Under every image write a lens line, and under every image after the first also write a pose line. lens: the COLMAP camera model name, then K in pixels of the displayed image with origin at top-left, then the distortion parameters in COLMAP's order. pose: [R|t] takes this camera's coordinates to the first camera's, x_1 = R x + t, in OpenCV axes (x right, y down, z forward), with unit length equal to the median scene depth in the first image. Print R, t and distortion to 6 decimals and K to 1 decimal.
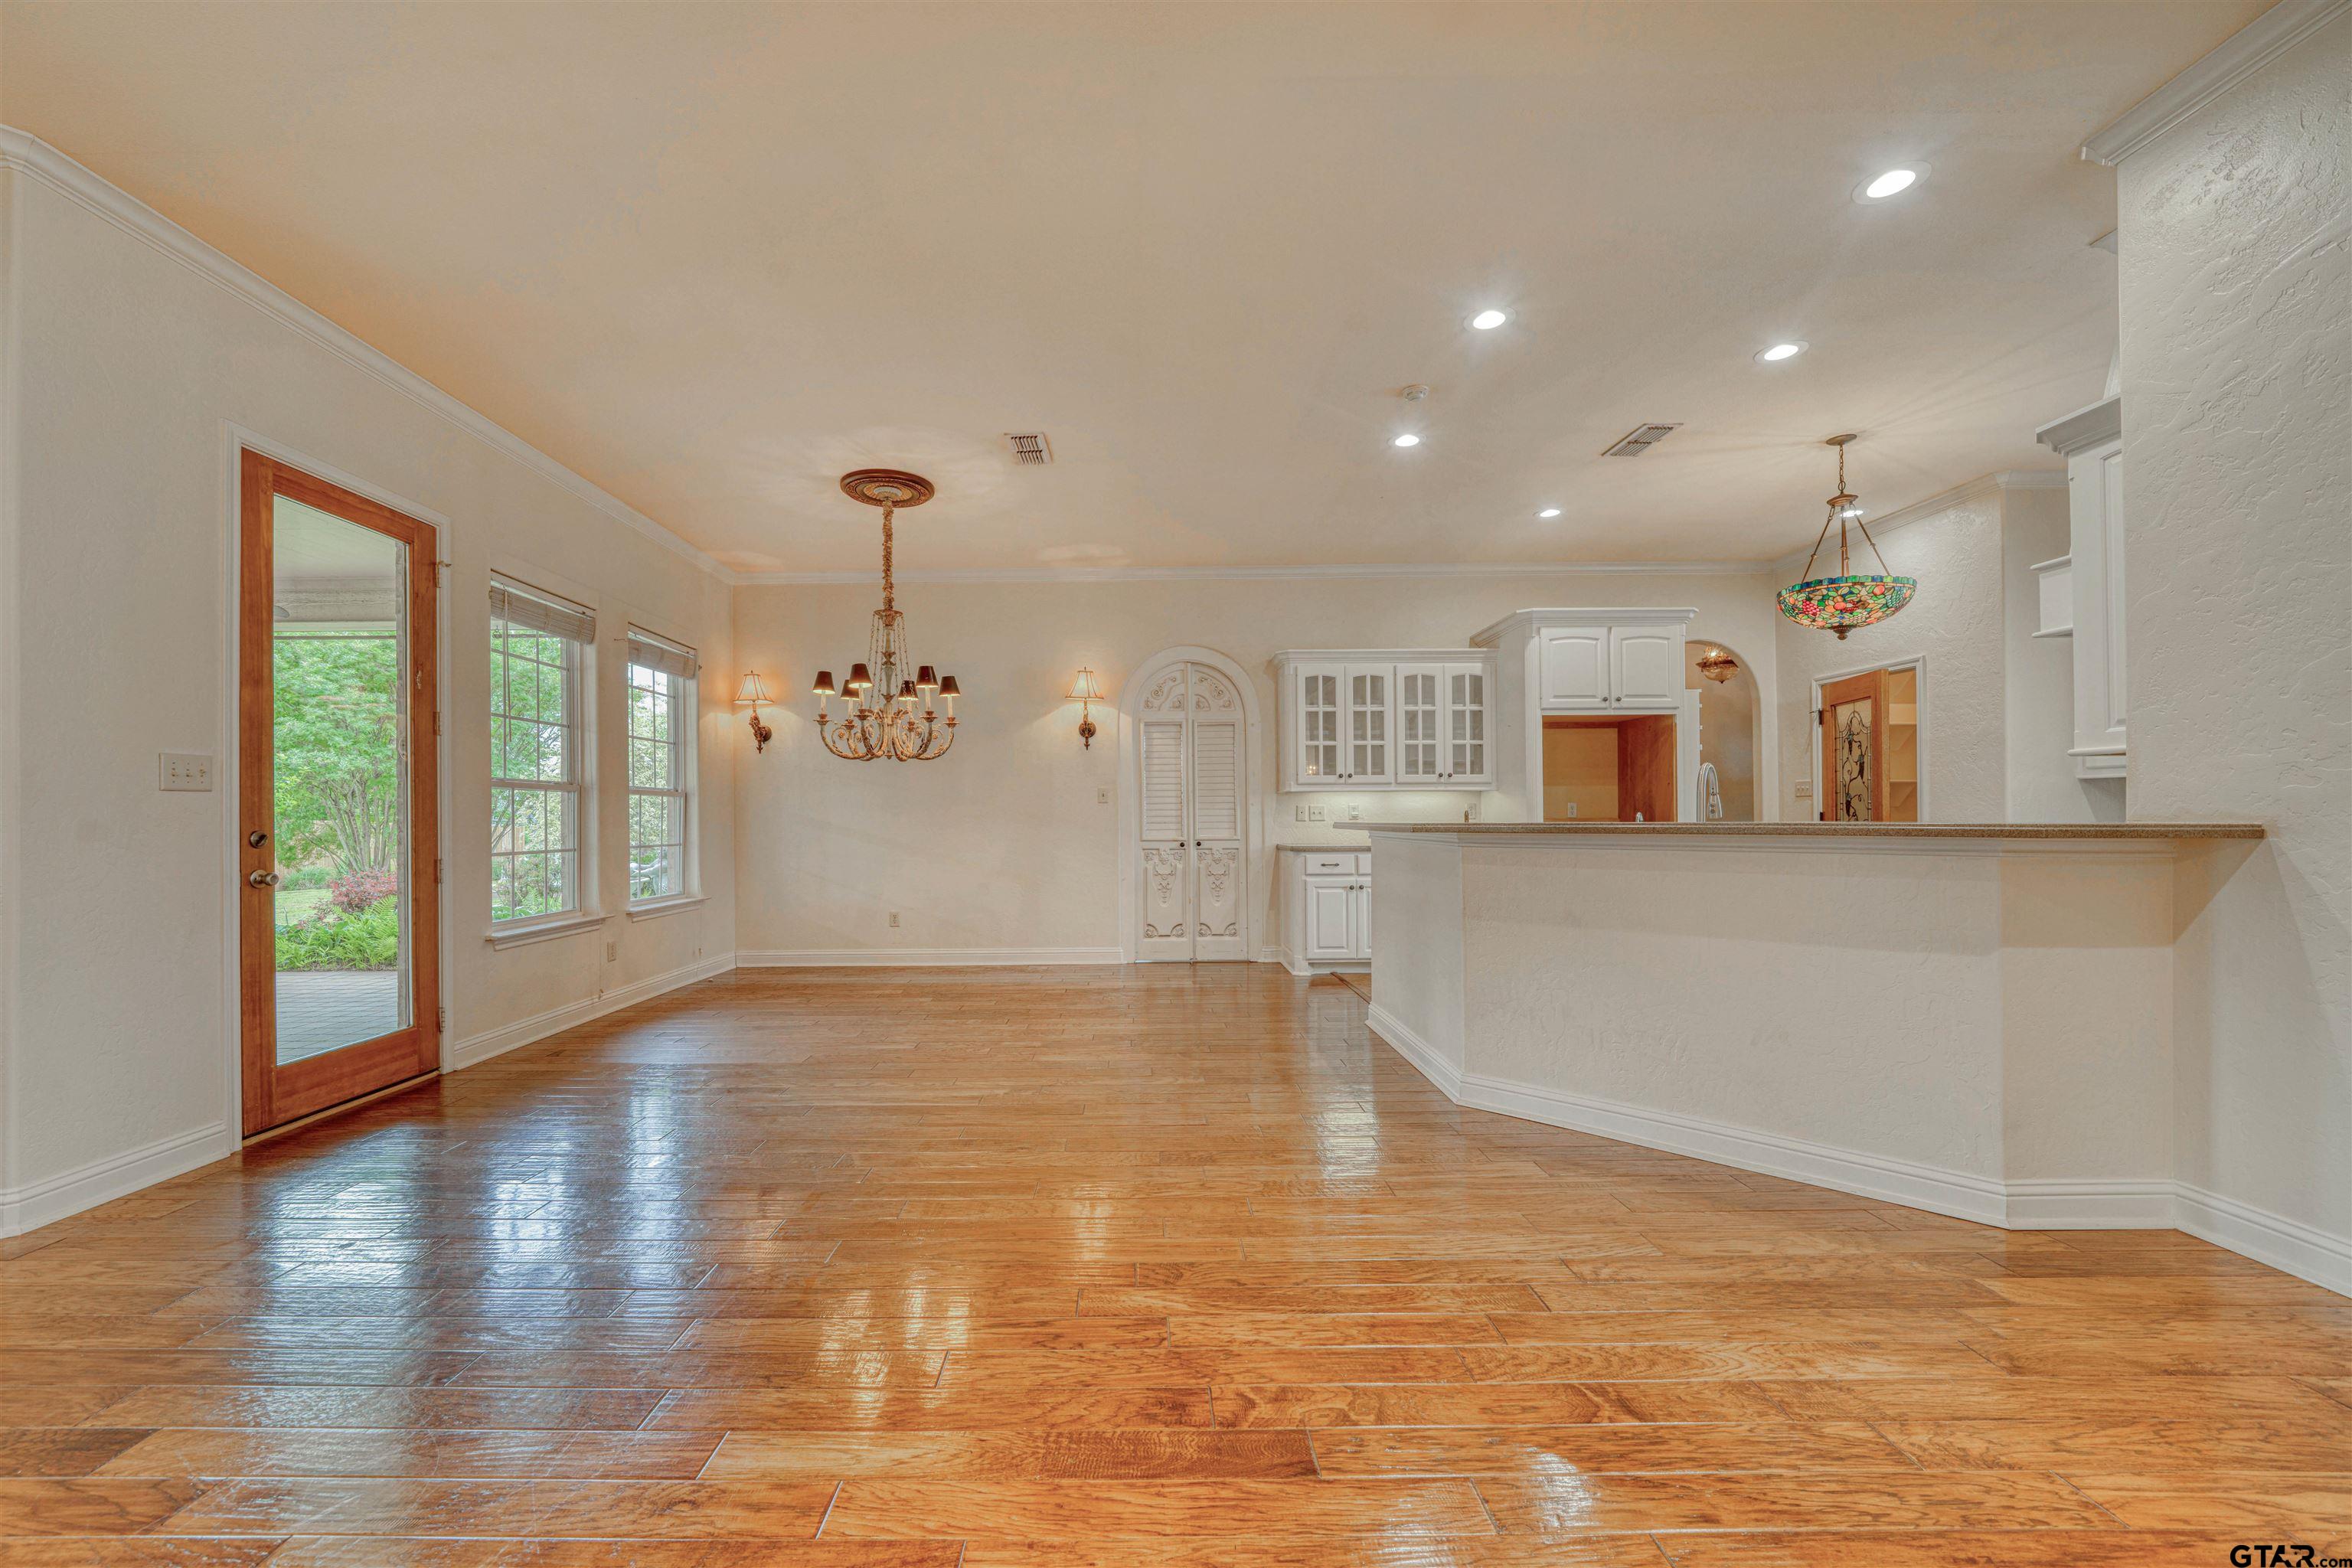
lens RADIAL K [[911.7, 0, 1130.8], [0, 911.7, 819.1], [0, 0, 1]] dist [-0.015097, 0.000913]
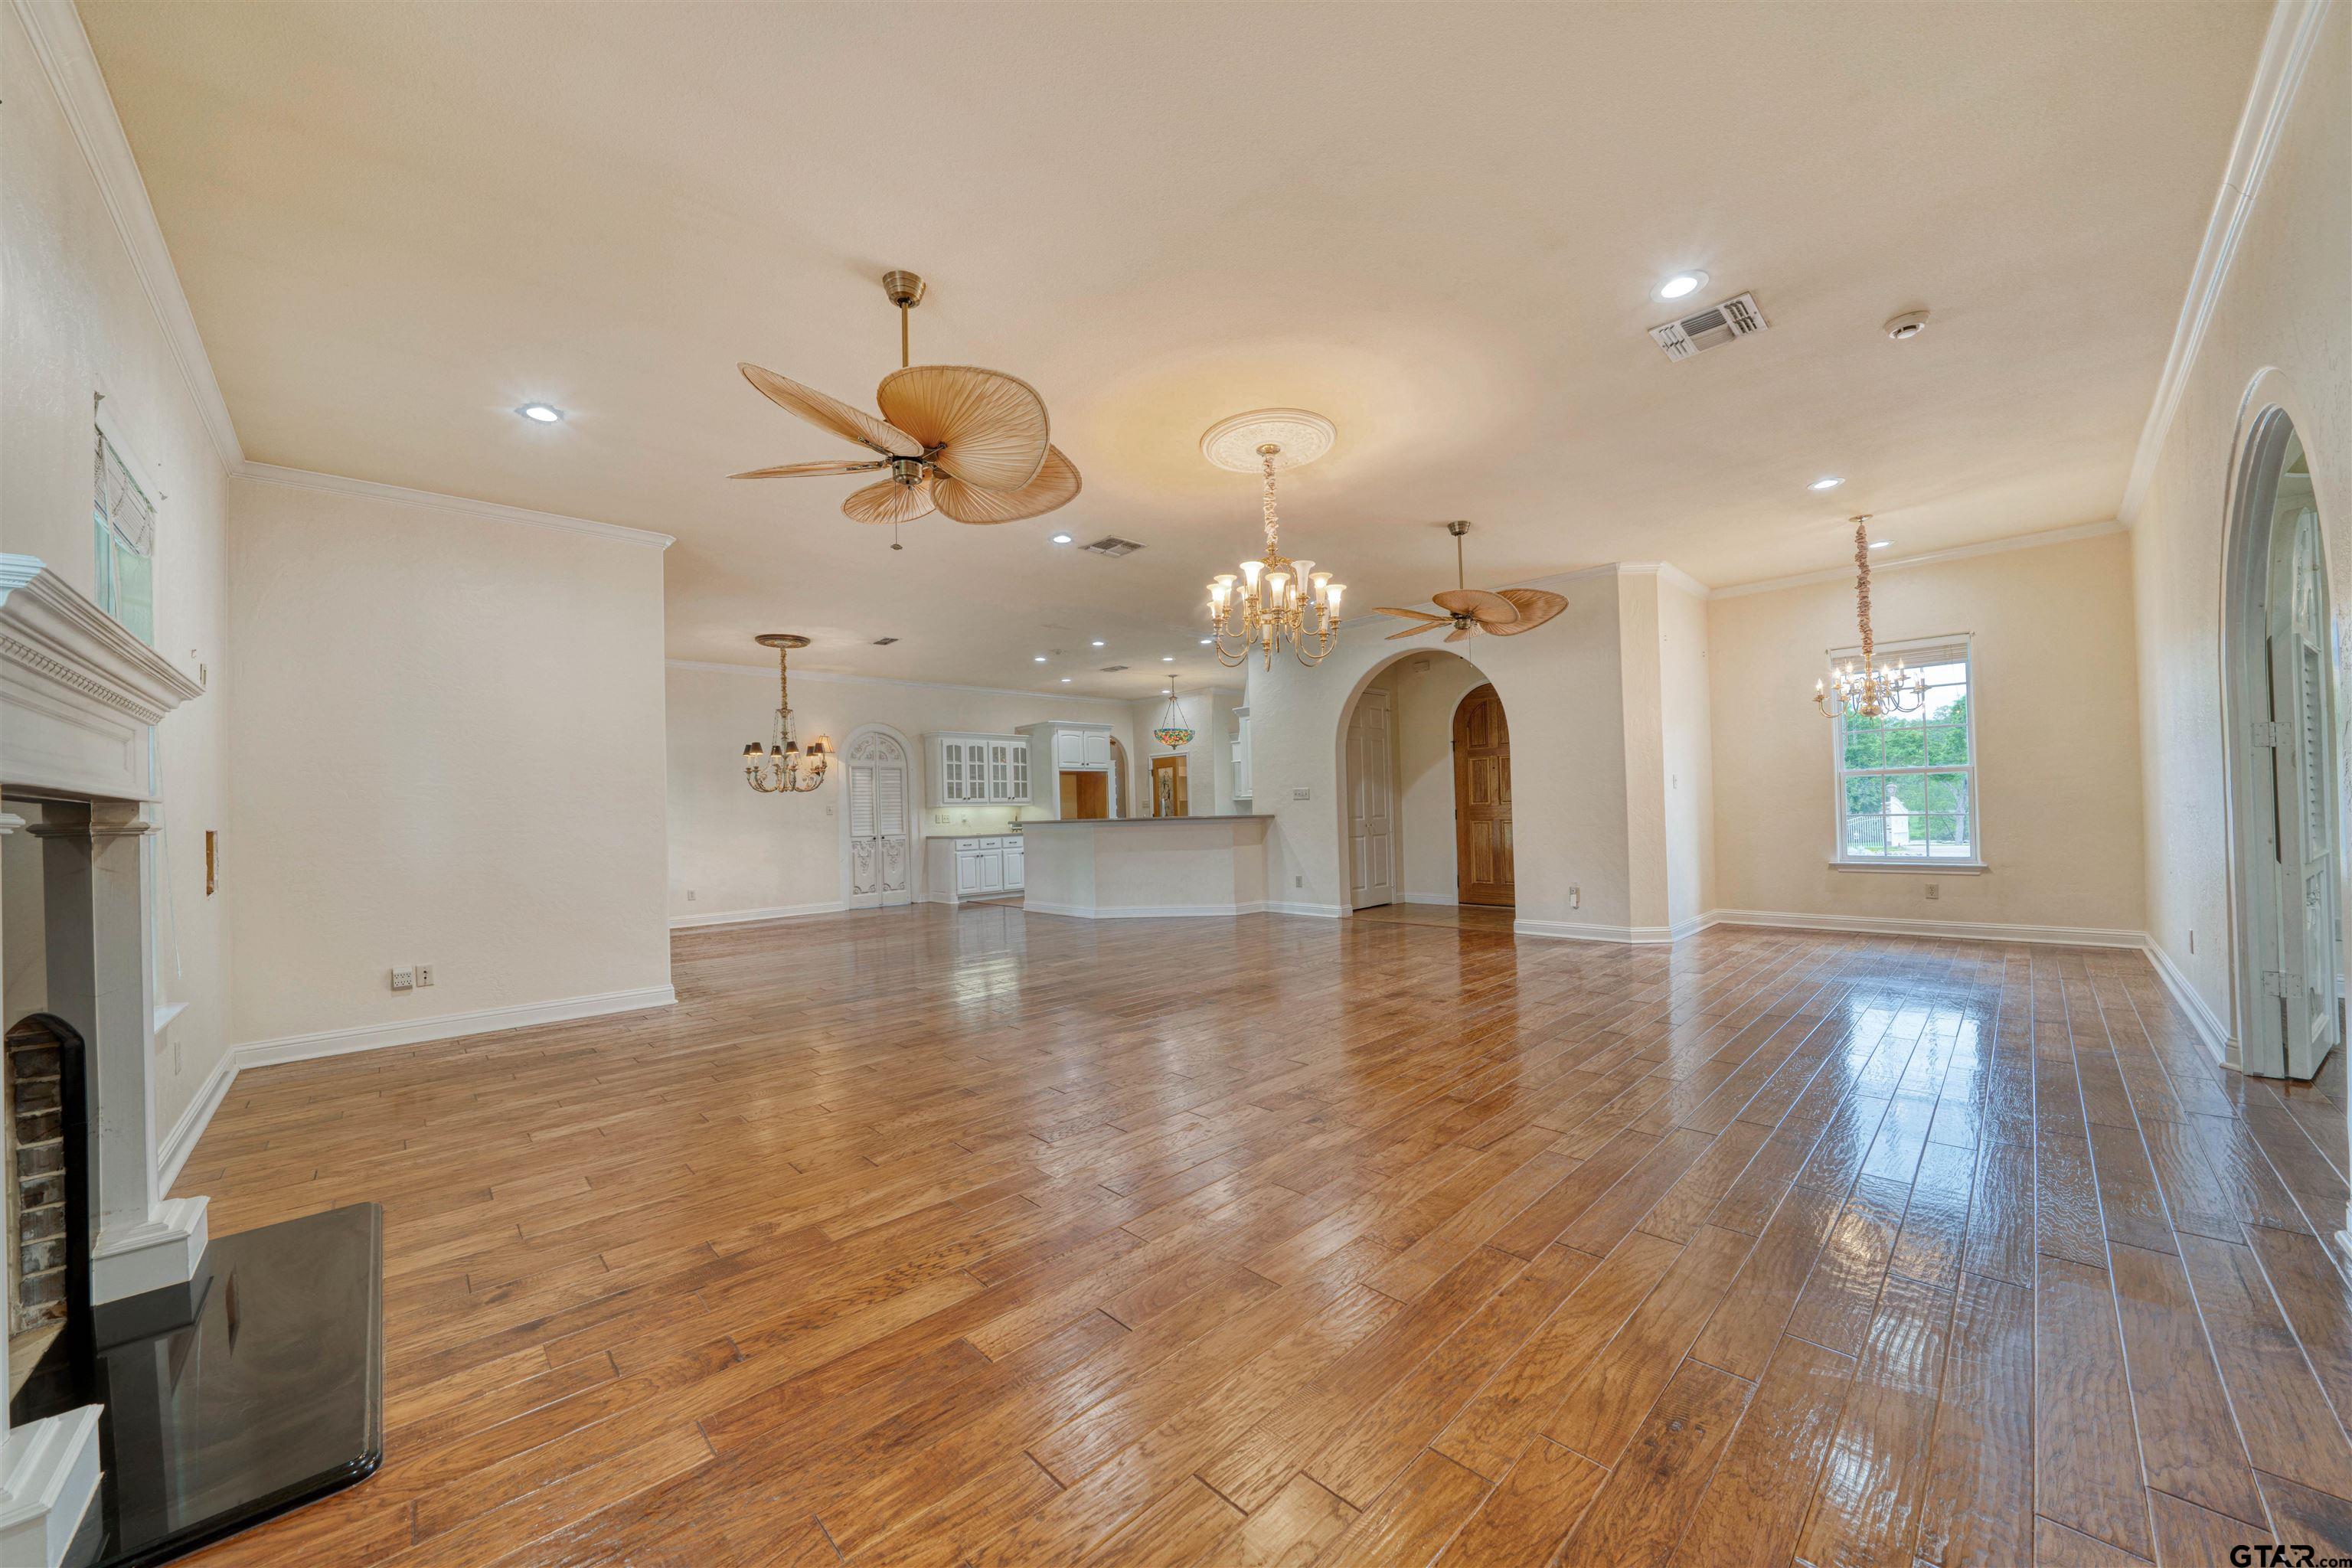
lens RADIAL K [[827.3, 0, 1180.5], [0, 827.3, 803.4], [0, 0, 1]] dist [-0.022979, 0.002891]
pose [[0.710543, -0.006293, 0.703626, -0.685974], [0.024859, 0.999560, -0.016163, 0.001754], [-0.703215, 0.028976, 0.710387, -0.559985]]
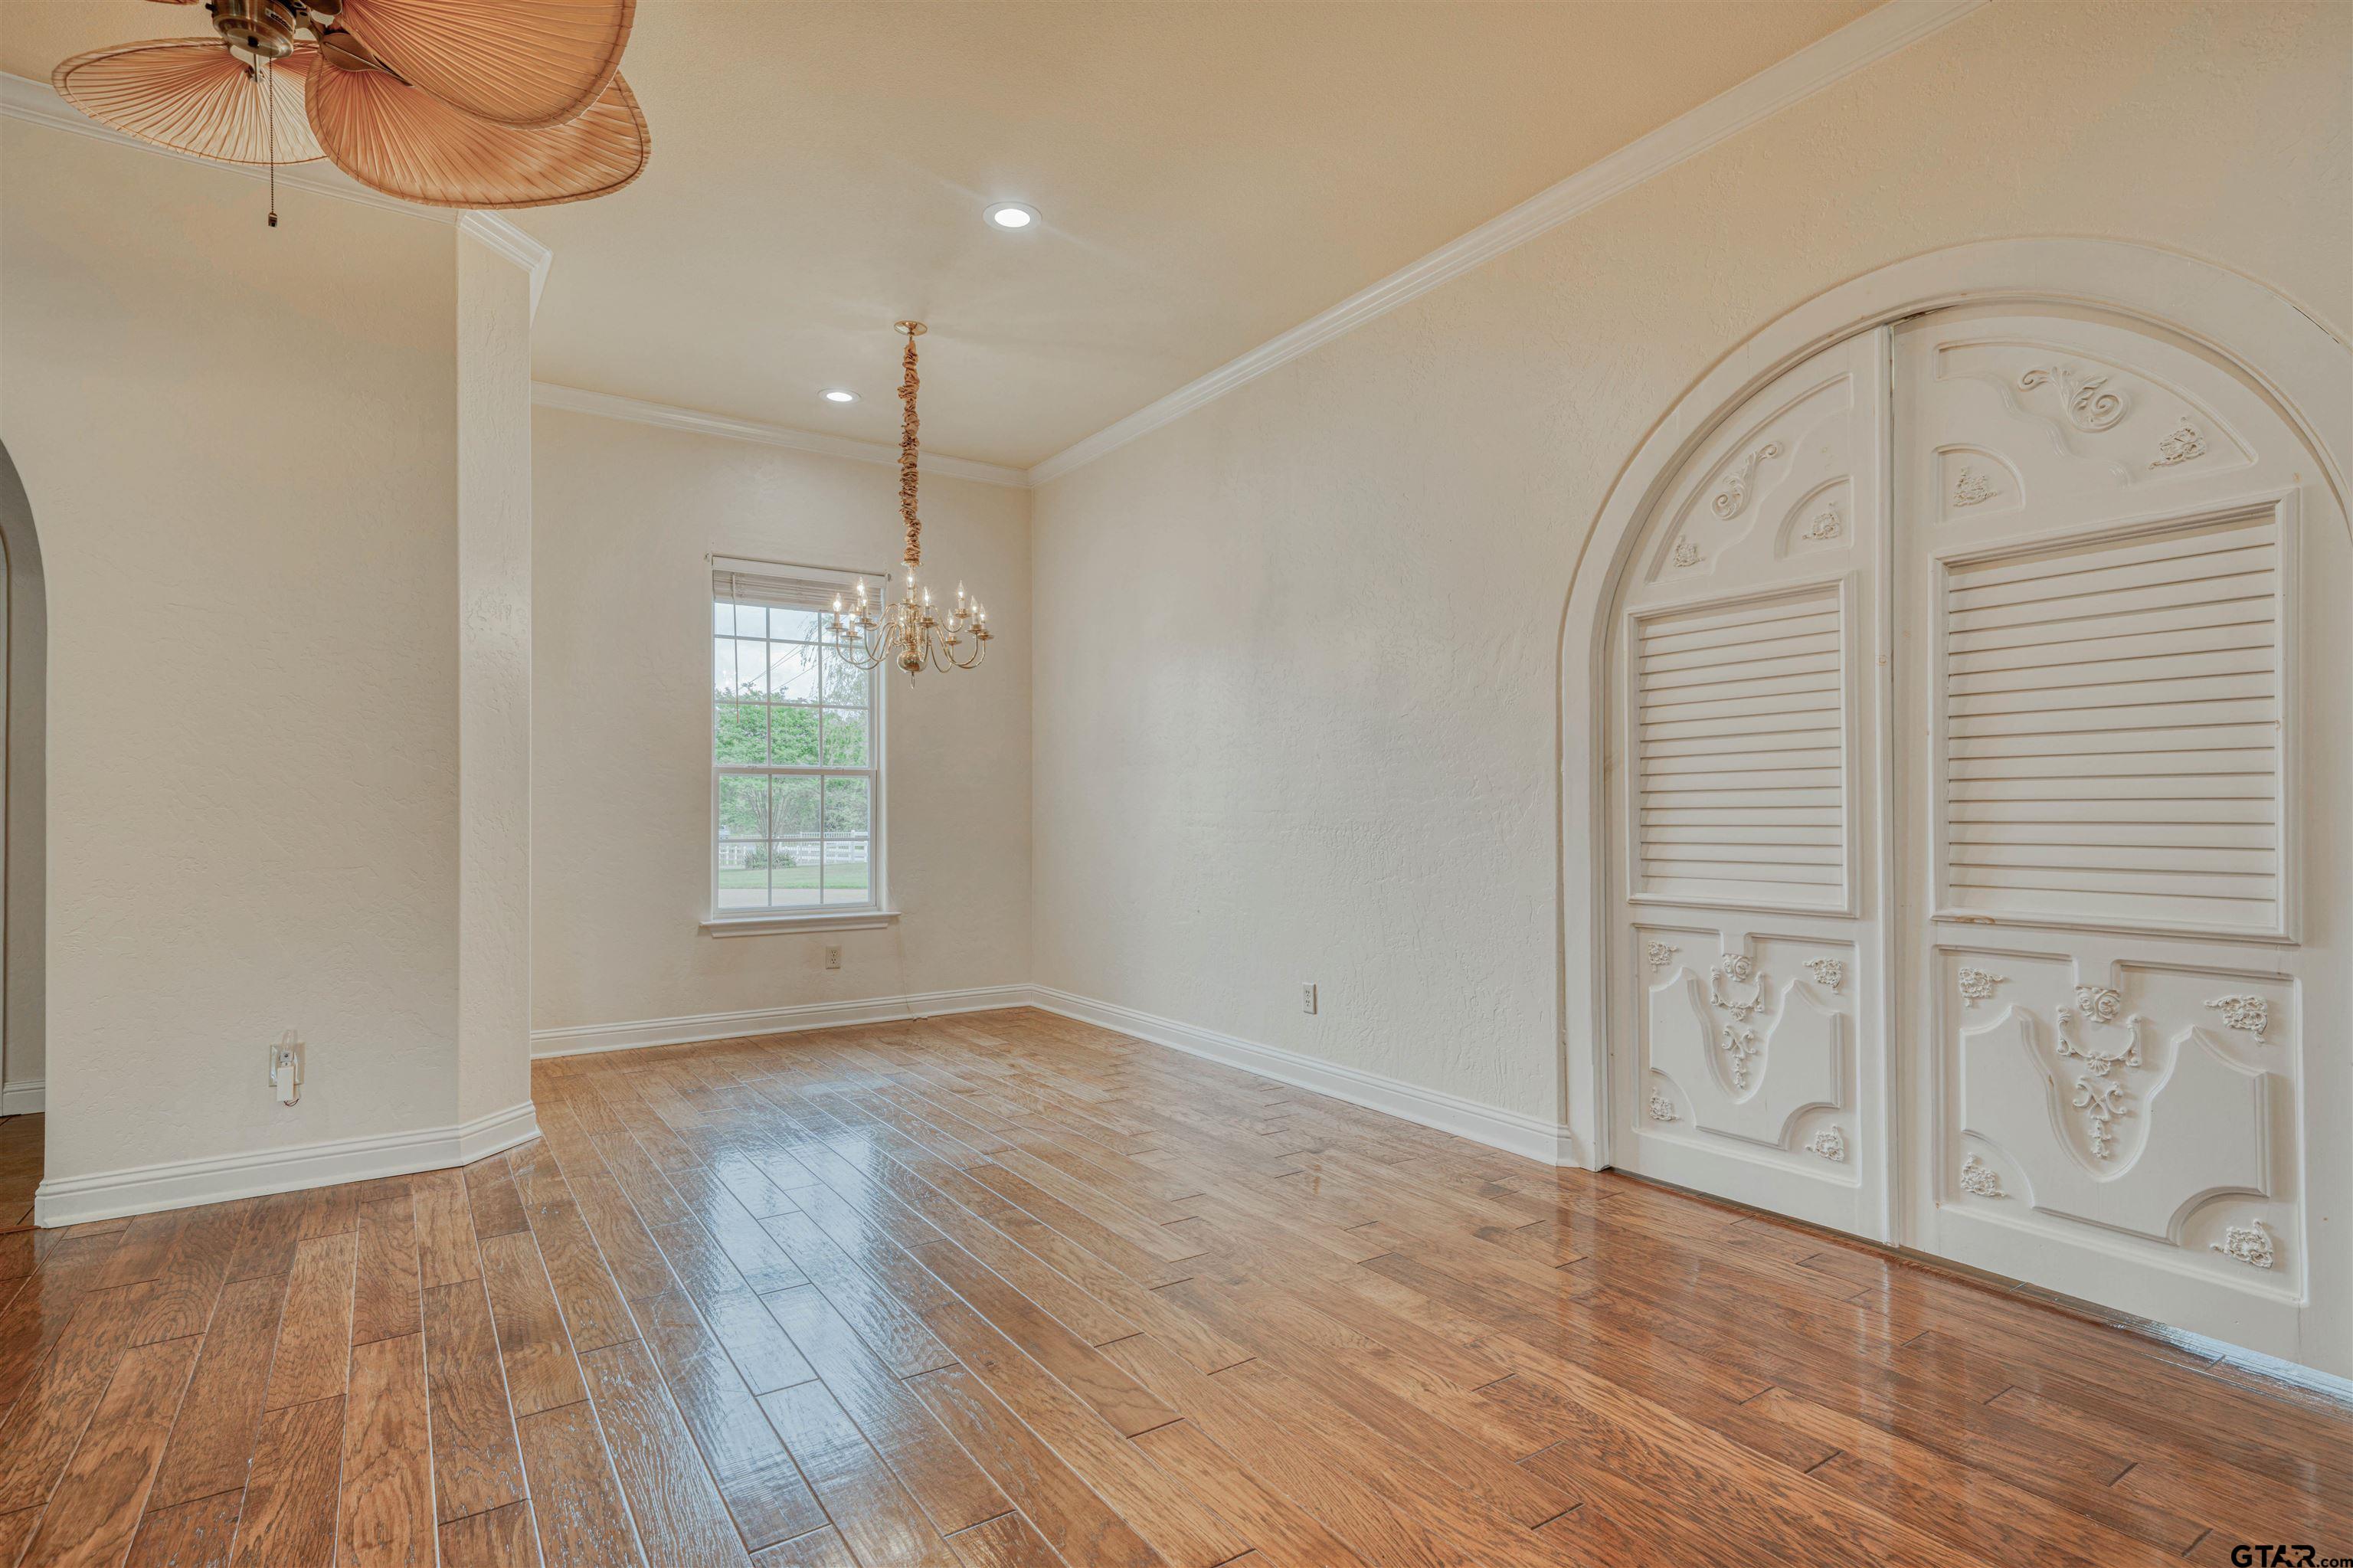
lens RADIAL K [[1146.2, 0, 1160.5], [0, 1146.2, 801.2], [0, 0, 1]] dist [0.001897, -0.000423]
pose [[-0.564671, 0.014599, 0.825187, -0.225715], [0.008620, 0.999893, -0.011791, 0.004612], [-0.825271, 0.000456, -0.564737, -0.186318]]
